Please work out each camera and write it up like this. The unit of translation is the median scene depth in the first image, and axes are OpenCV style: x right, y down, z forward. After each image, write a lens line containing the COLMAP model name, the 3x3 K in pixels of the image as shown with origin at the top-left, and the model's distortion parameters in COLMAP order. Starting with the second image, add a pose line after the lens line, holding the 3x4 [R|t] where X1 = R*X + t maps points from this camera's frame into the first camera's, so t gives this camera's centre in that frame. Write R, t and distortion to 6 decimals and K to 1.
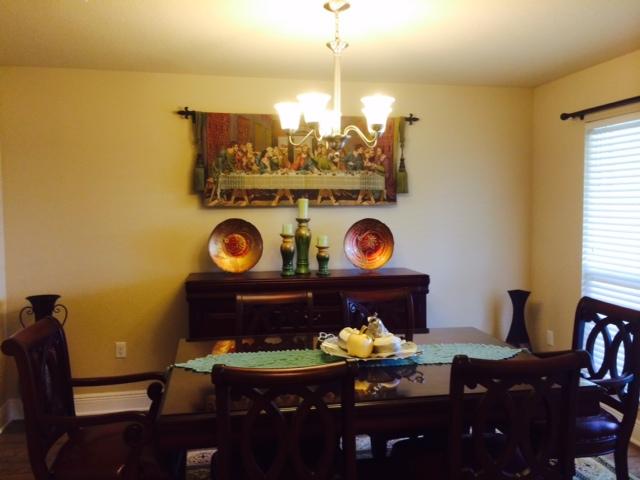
lens RADIAL K [[549.6, 0, 318.0], [0, 549.6, 239.3], [0, 0, 1]] dist [0.086629, -0.114482]
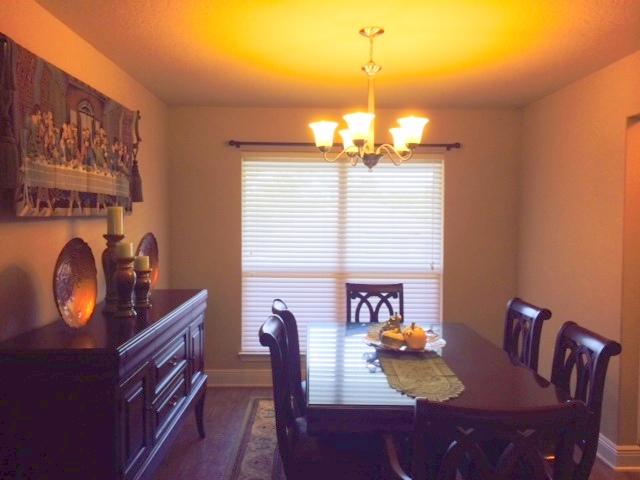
lens RADIAL K [[549.6, 0, 318.0], [0, 549.6, 239.3], [0, 0, 1]] dist [0.086629, -0.114482]
pose [[0.167226, -0.036711, 0.985235, -0.681199], [0.048636, 0.998397, 0.028946, -0.039218], [-0.984718, 0.043078, 0.168743, 0.615352]]
